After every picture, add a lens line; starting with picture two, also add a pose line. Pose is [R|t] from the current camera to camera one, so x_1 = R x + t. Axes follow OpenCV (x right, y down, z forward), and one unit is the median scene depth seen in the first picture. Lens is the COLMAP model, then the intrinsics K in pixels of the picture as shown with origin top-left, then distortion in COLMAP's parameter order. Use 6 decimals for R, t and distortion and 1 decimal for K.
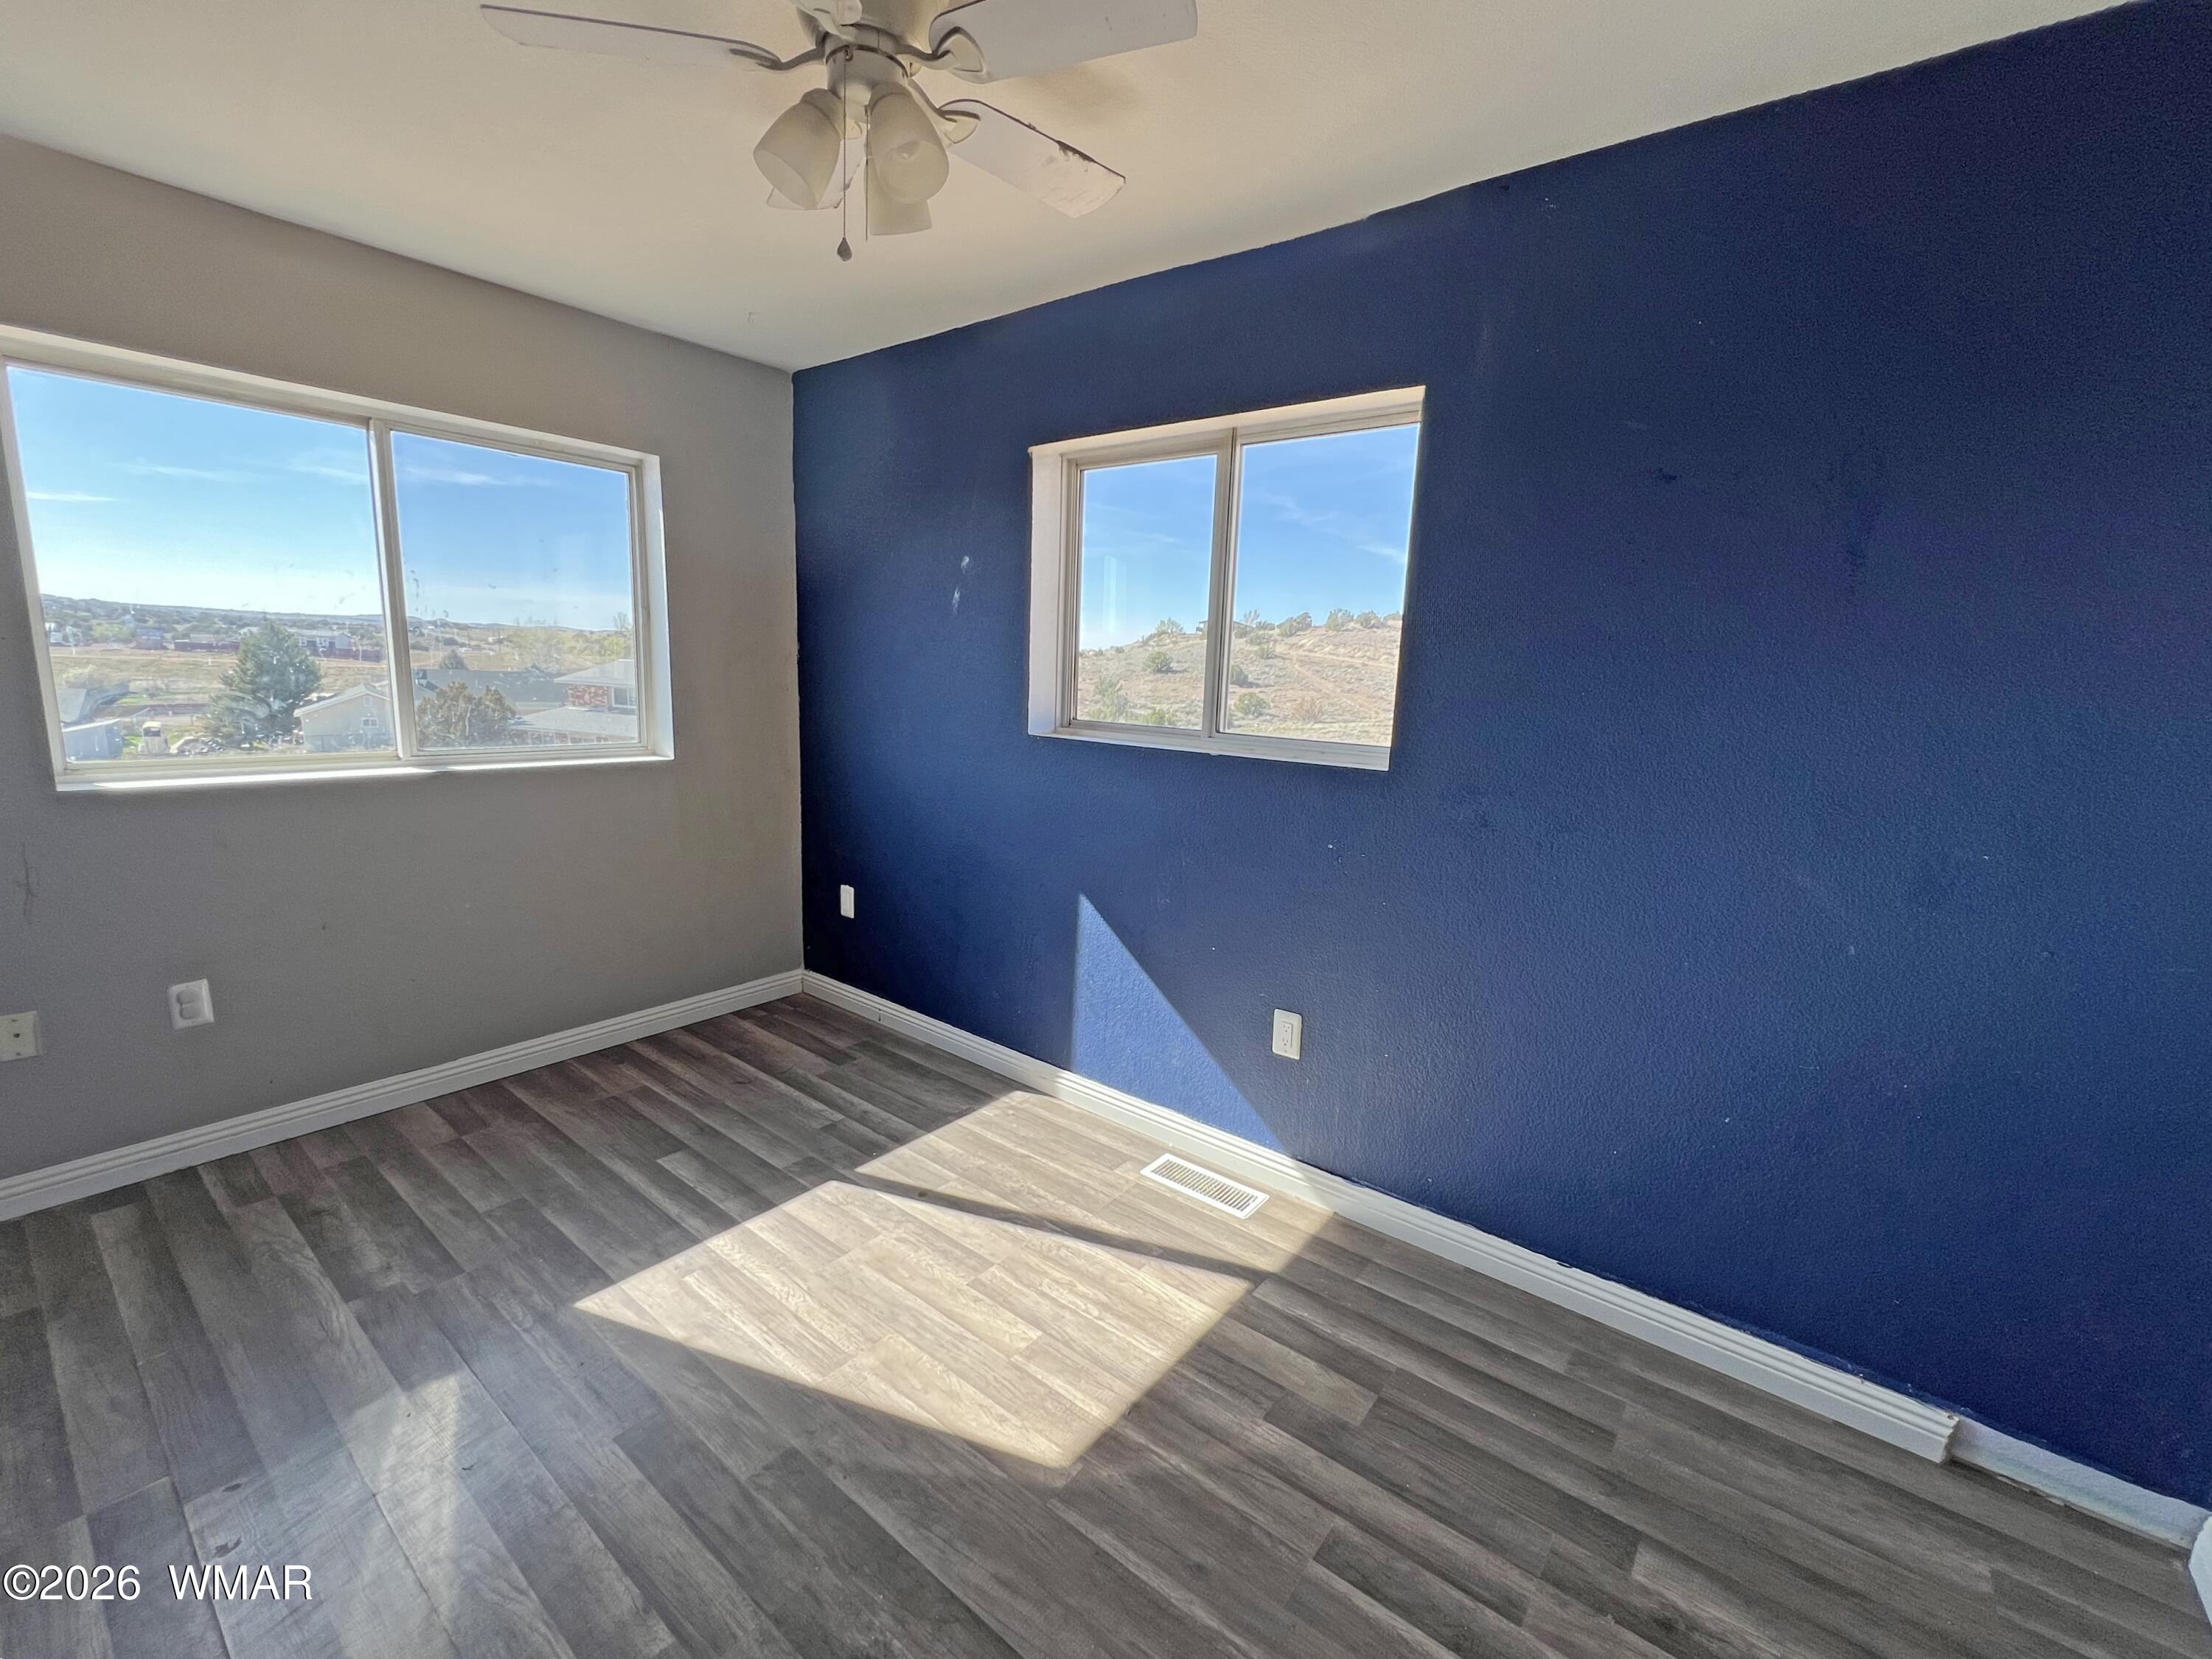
lens RADIAL K [[902.6, 0, 1086.0], [0, 902.6, 830.1], [0, 0, 1]] dist [-0.007499, 0.001735]
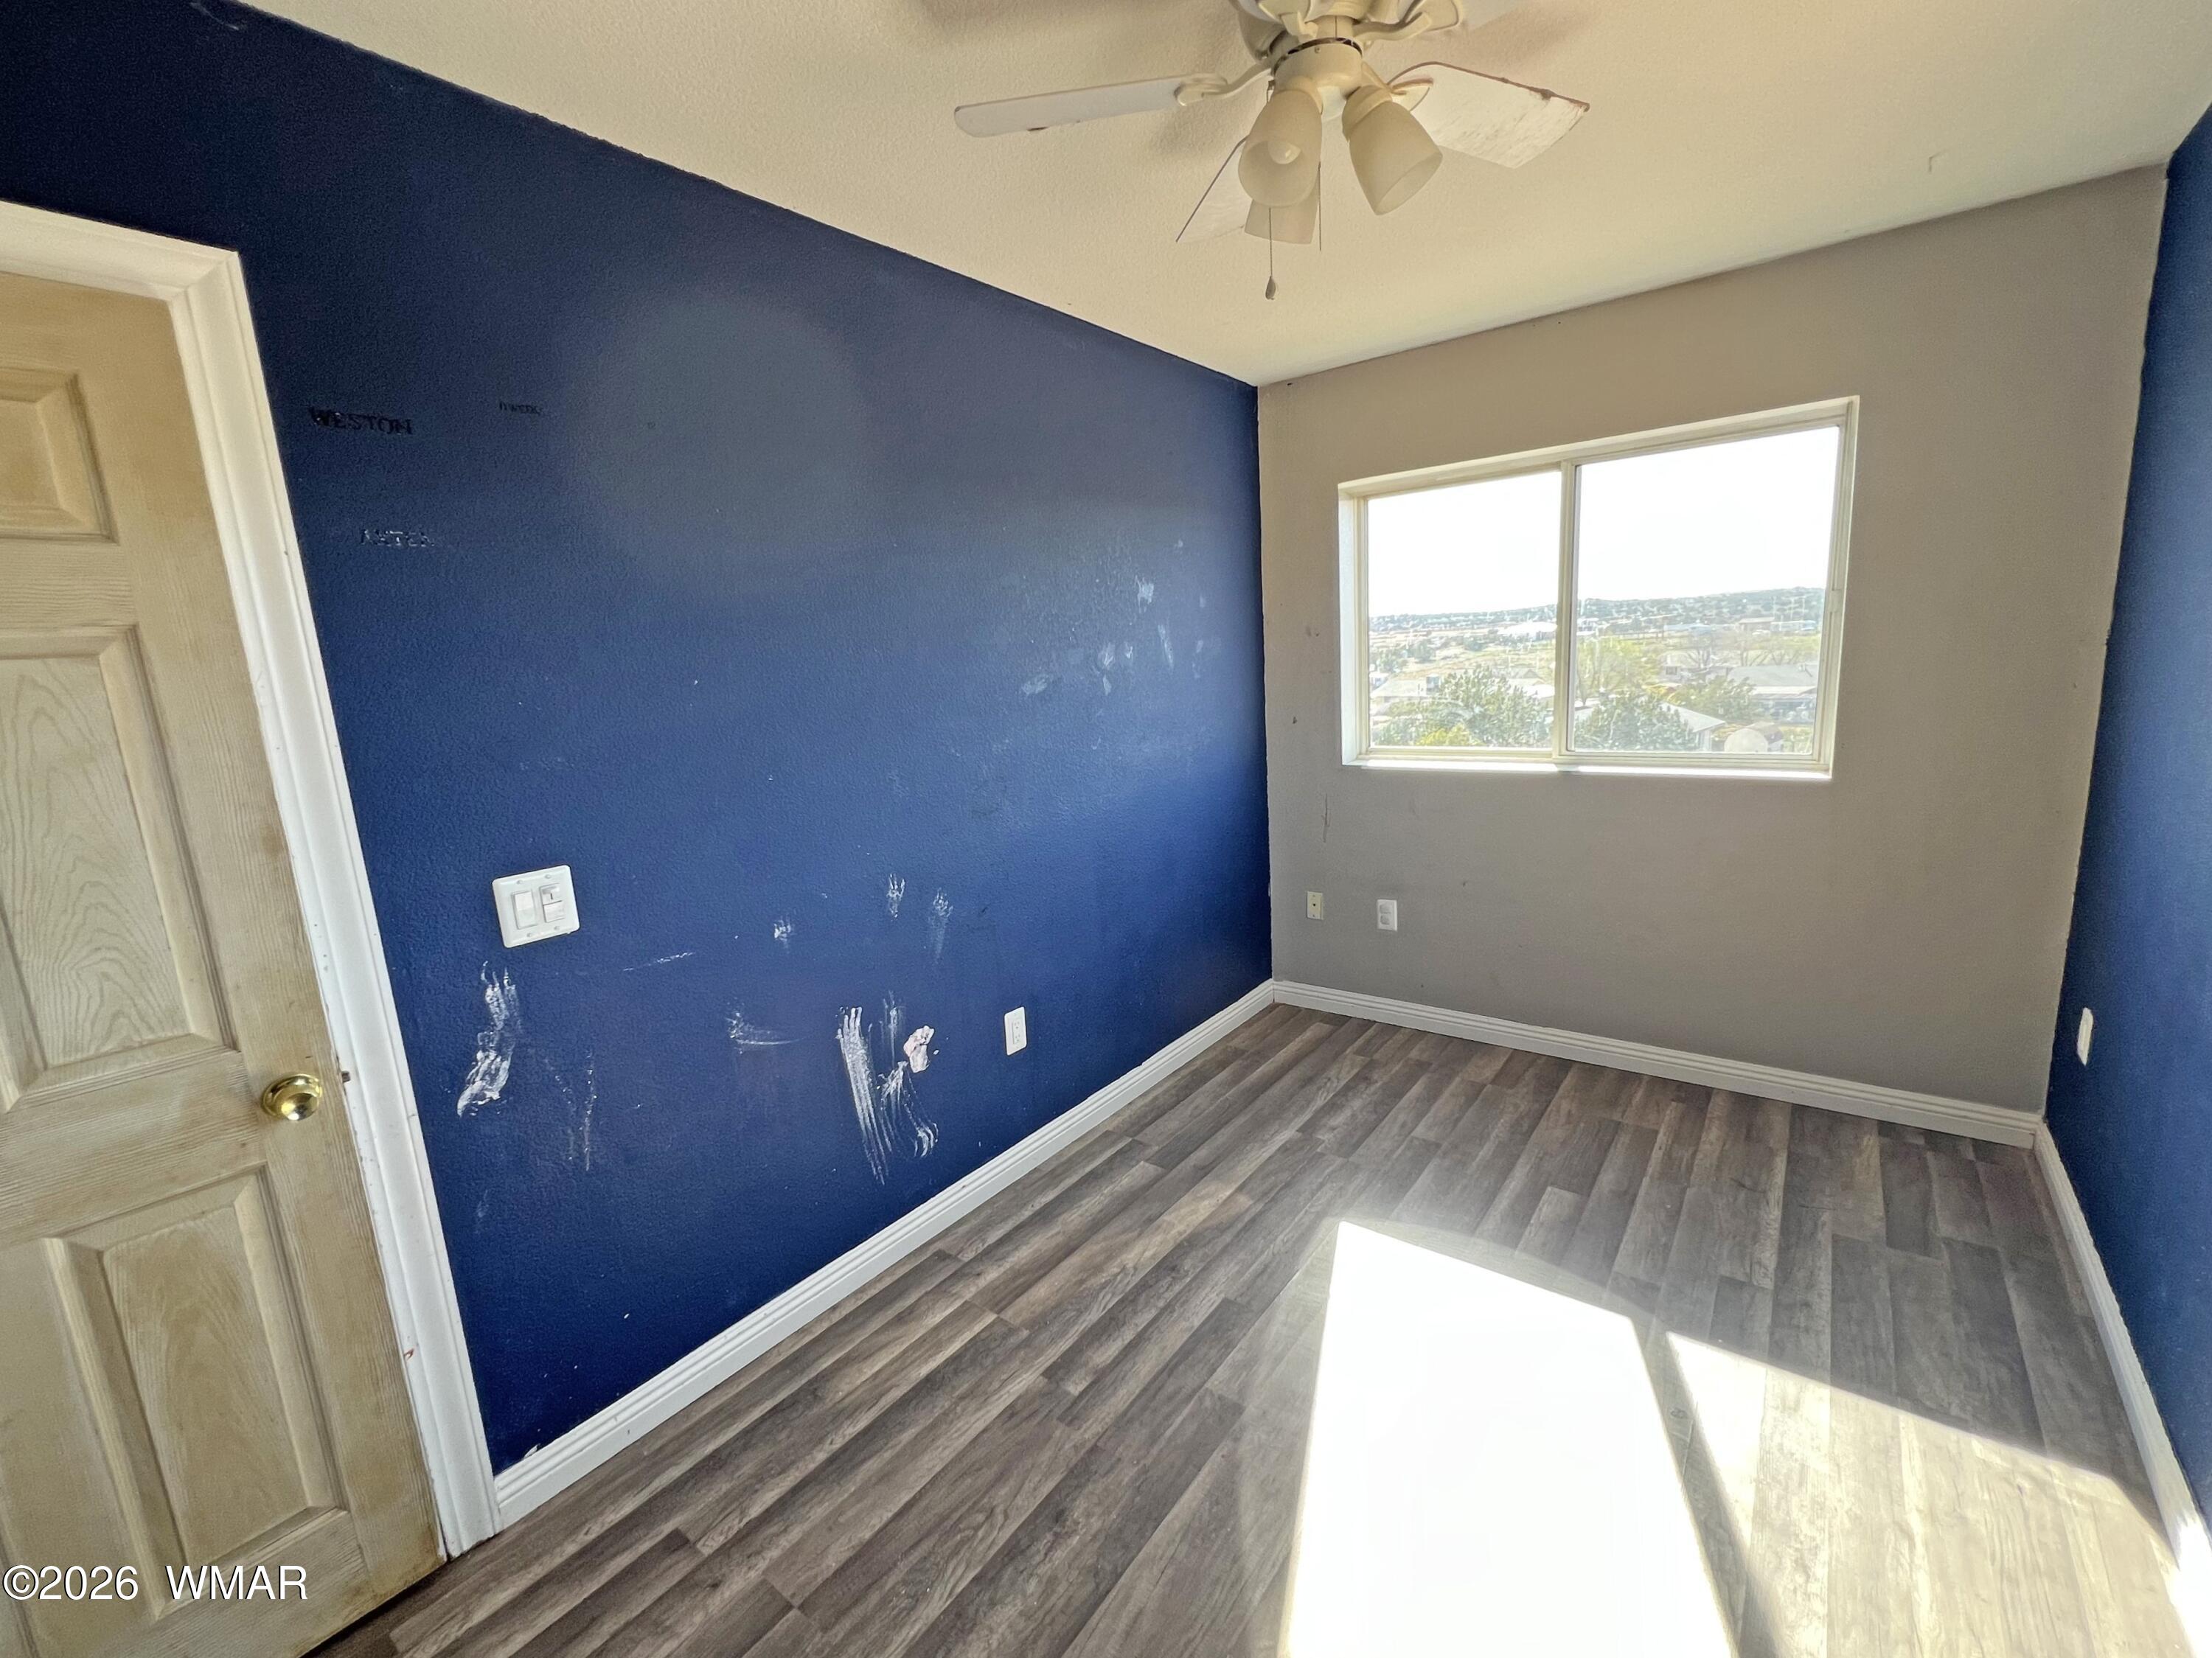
lens RADIAL K [[881.0, 0, 1083.8], [0, 881.0, 827.3], [0, 0, 1]] dist [0.002830, -0.000528]
pose [[0.052619, 0.145239, -0.987996, 0.382619], [-0.120267, 0.983087, 0.138113, -0.086327], [0.991346, 0.111556, 0.069196, 0.391999]]
